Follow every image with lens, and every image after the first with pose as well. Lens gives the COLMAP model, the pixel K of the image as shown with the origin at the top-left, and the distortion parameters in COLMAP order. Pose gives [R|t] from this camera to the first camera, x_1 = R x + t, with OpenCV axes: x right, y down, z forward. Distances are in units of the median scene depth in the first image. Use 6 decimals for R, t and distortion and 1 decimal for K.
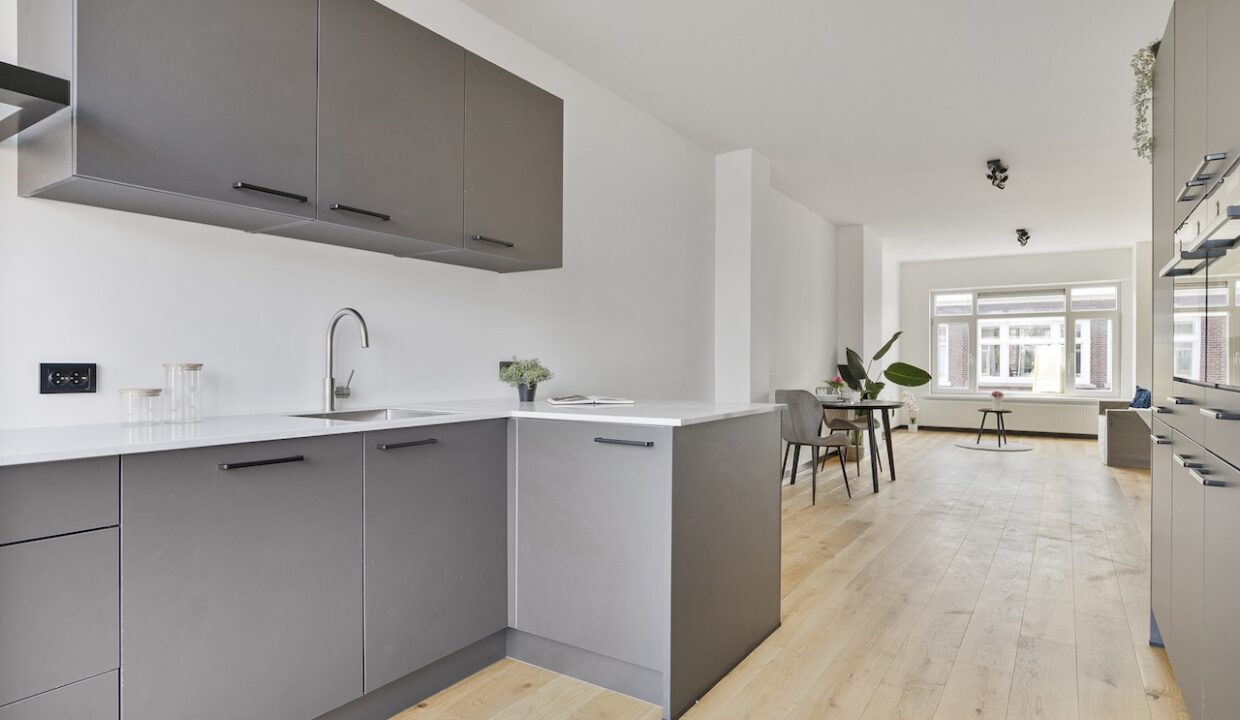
lens RADIAL K [[689.2, 0, 620.9], [0, 689.2, 359.9], [0, 0, 1]] dist [-0.008886, -0.001174]
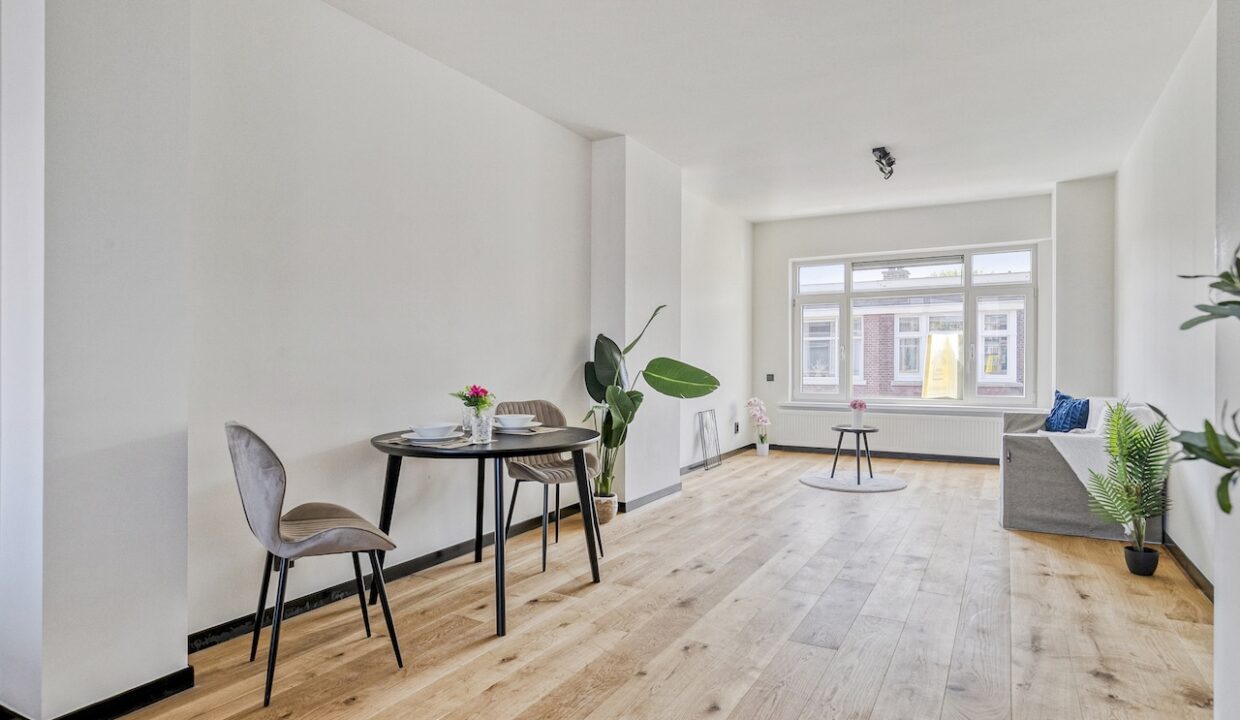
lens RADIAL K [[689.2, 0, 617.2], [0, 689.2, 364.6], [0, 0, 1]] dist [-0.008886, -0.001174]
pose [[0.998051, -0.004683, 0.062223, 0.269808], [0.004043, 0.999938, 0.010413, 0.002969], [-0.062268, -0.010142, 0.998008, 0.340069]]
